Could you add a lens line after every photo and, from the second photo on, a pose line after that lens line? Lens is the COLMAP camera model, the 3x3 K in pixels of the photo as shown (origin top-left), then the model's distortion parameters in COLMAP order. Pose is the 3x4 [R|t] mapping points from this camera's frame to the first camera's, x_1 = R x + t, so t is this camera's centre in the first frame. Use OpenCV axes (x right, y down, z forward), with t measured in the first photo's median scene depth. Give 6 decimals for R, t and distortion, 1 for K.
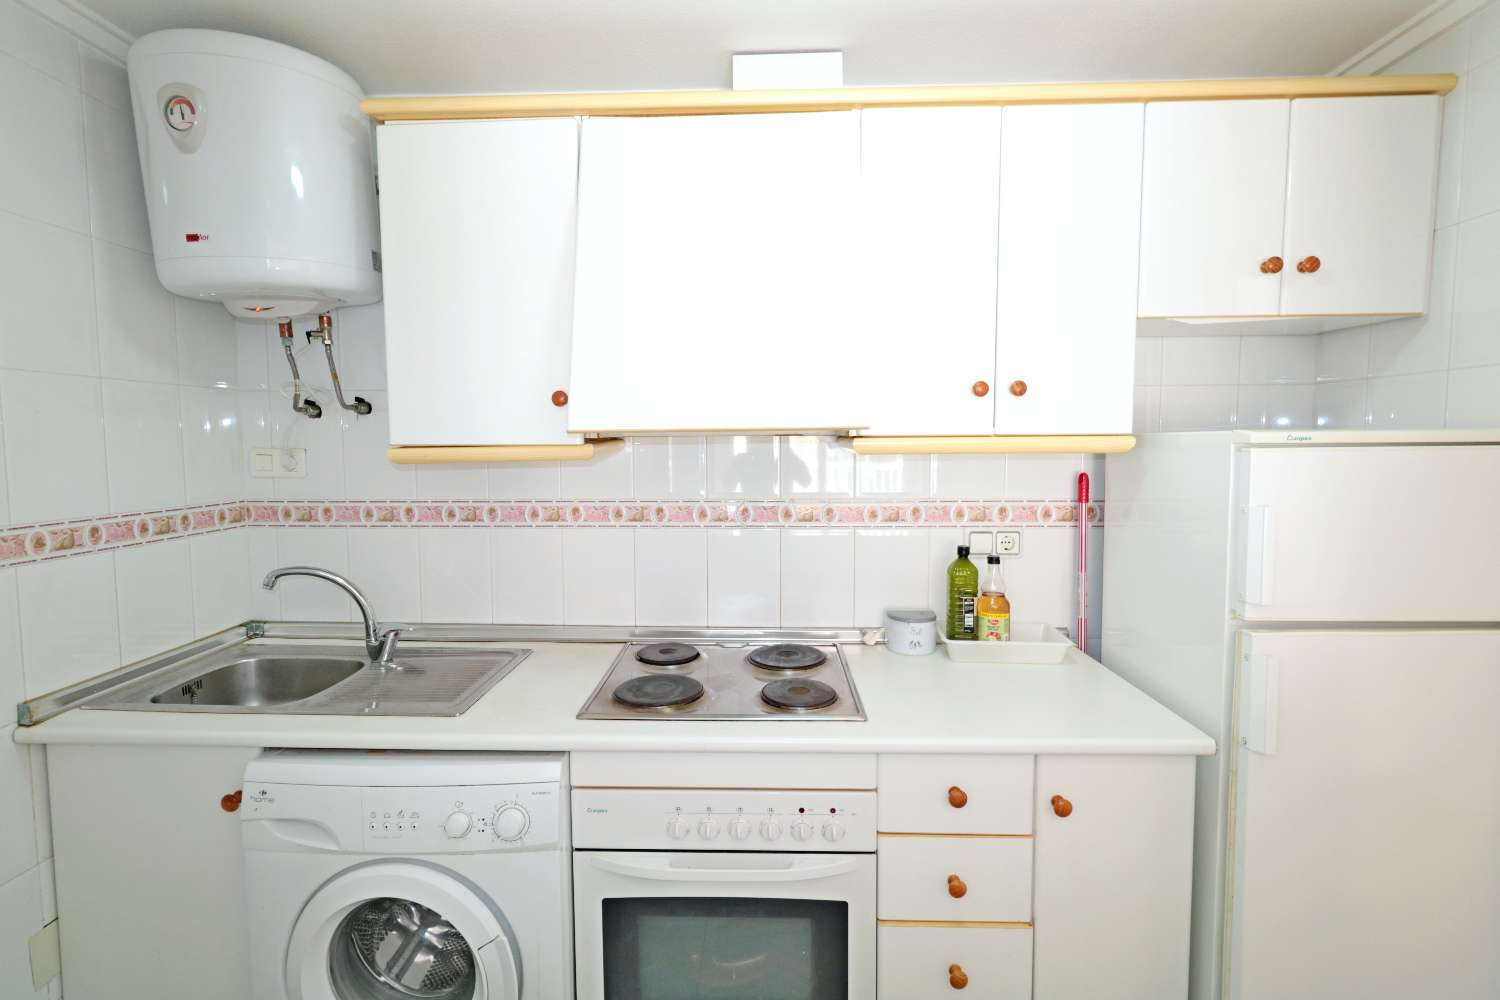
lens RADIAL K [[692.1, 0, 751.5], [0, 692.1, 494.7], [0, 0, 1]] dist [-0.003762, -0.000118]
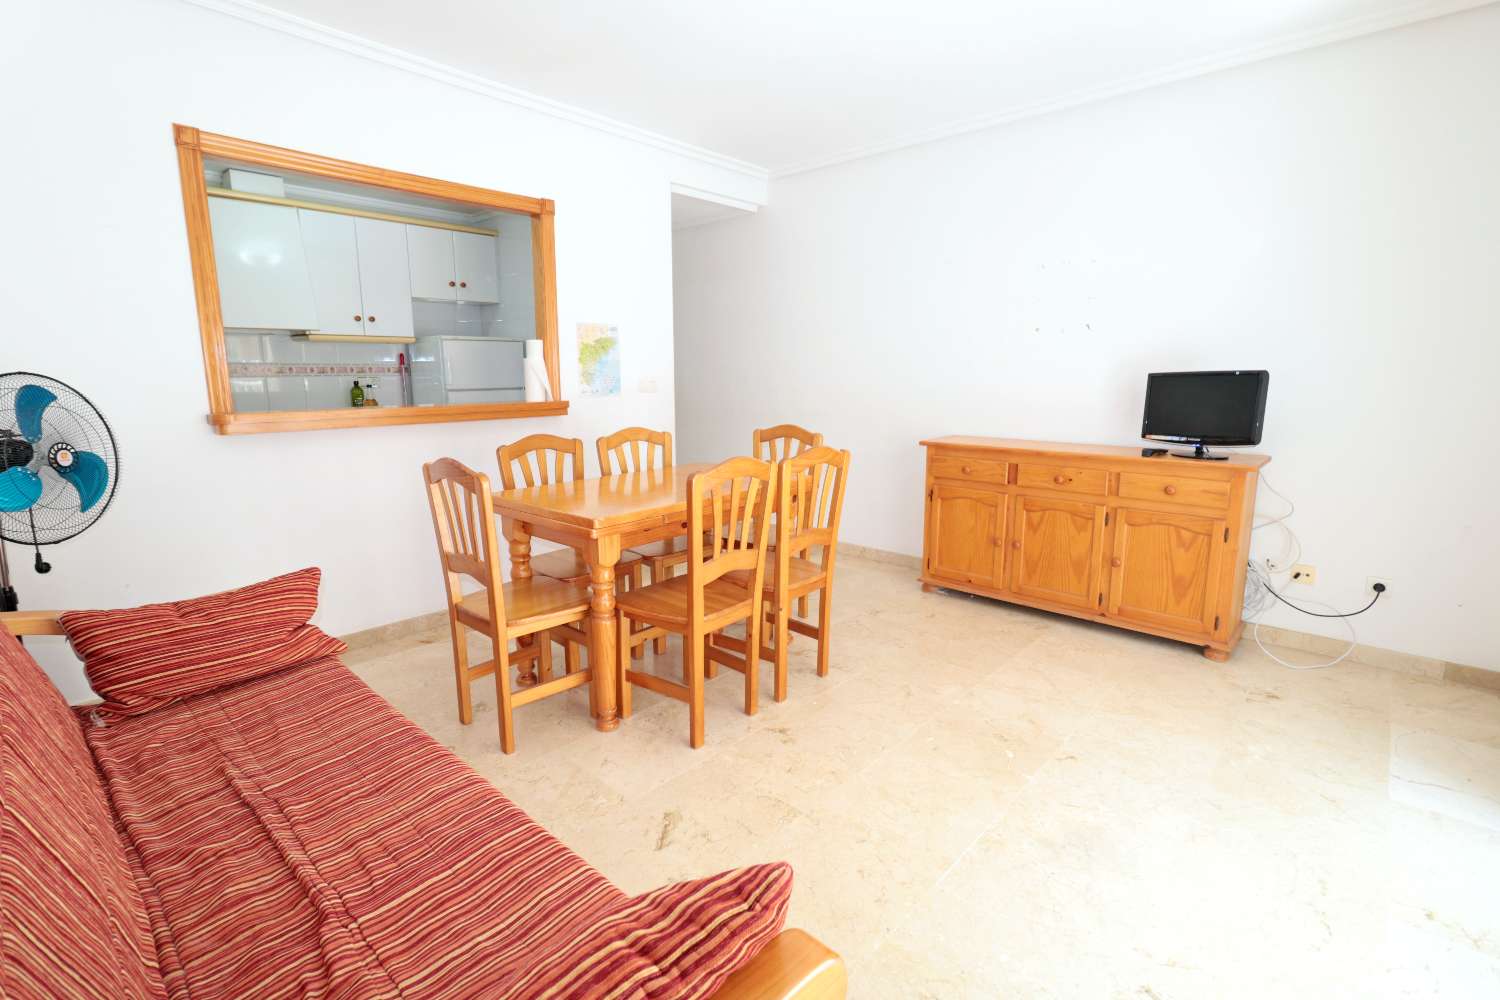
lens RADIAL K [[692.1, 0, 745.2], [0, 692.1, 492.7], [0, 0, 1]] dist [-0.003762, -0.000118]
pose [[0.650834, -0.128549, 0.748258, -0.806186], [0.056004, 0.991005, 0.121540, 0.284533], [-0.757151, -0.037197, 0.652180, -1.975093]]
